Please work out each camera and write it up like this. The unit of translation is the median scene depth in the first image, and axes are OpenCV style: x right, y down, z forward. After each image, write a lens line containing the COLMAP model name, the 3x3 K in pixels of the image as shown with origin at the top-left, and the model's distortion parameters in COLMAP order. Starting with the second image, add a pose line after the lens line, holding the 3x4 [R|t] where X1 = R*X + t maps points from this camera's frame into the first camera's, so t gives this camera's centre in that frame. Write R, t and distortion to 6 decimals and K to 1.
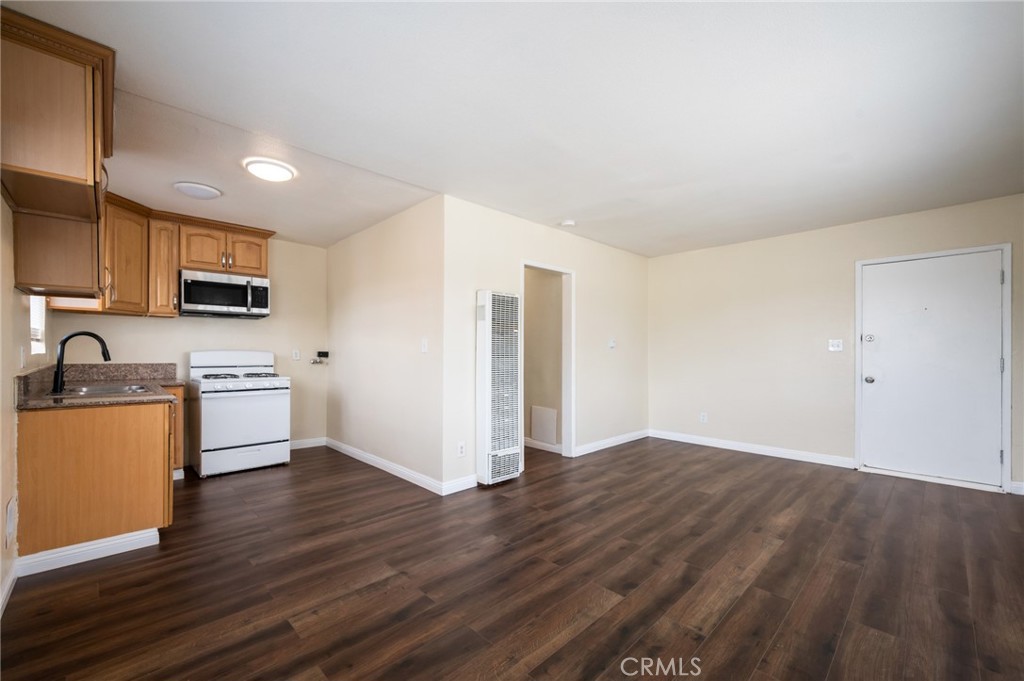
lens RADIAL K [[422.3, 0, 511.1], [0, 422.3, 345.7], [0, 0, 1]] dist [0.001739, 0.000362]
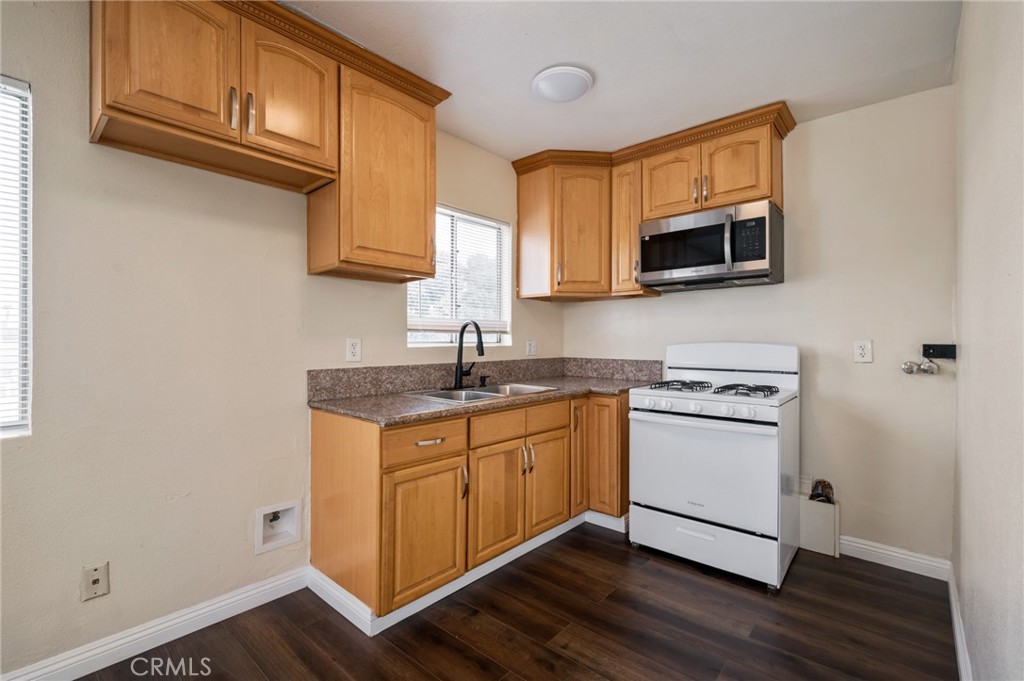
lens RADIAL K [[456.1, 0, 512.2], [0, 456.1, 342.6], [0, 0, 1]] dist [-0.002951, -0.000145]
pose [[0.074560, -0.002649, -0.997213, -0.053330], [0.013673, 0.999905, -0.001634, 0.008457], [0.997123, -0.013513, 0.074589, 0.638327]]
